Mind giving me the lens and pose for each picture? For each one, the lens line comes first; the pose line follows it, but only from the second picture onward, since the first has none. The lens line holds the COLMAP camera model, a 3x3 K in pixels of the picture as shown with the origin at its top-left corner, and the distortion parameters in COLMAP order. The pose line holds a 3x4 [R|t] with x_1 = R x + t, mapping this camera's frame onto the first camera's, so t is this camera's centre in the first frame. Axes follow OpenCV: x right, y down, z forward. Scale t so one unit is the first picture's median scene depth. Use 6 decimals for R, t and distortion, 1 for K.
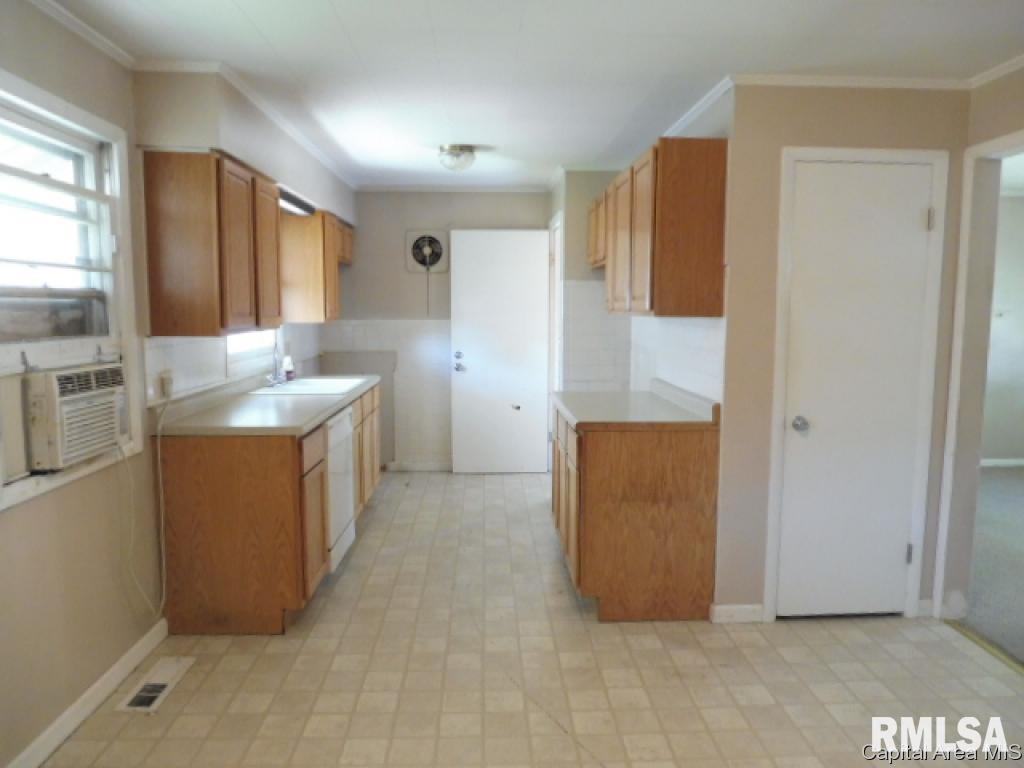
lens RADIAL K [[739.2, 0, 512.2], [0, 739.2, 383.5], [0, 0, 1]] dist [-0.022358, 0.015966]
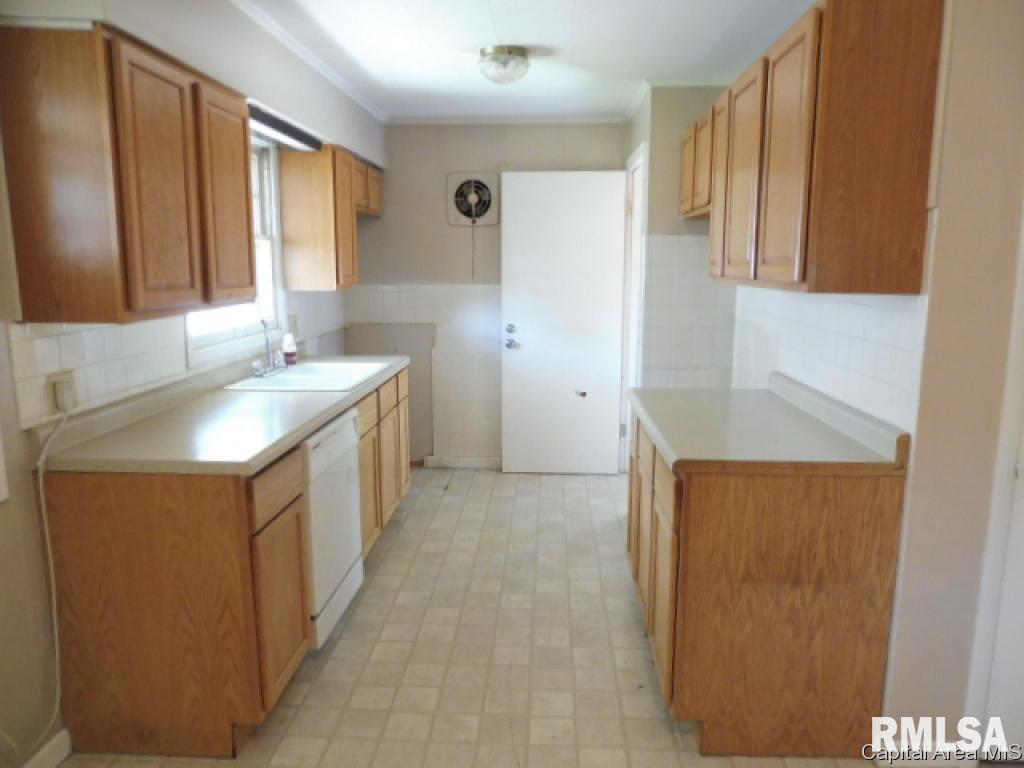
lens RADIAL K [[739.2, 0, 512.7], [0, 739.2, 384.6], [0, 0, 1]] dist [-0.022358, 0.015966]
pose [[0.996116, 0.014200, -0.086903, 0.001660], [-0.009025, 0.998179, 0.059647, -0.041473], [0.087592, -0.058631, 0.994430, 0.306569]]
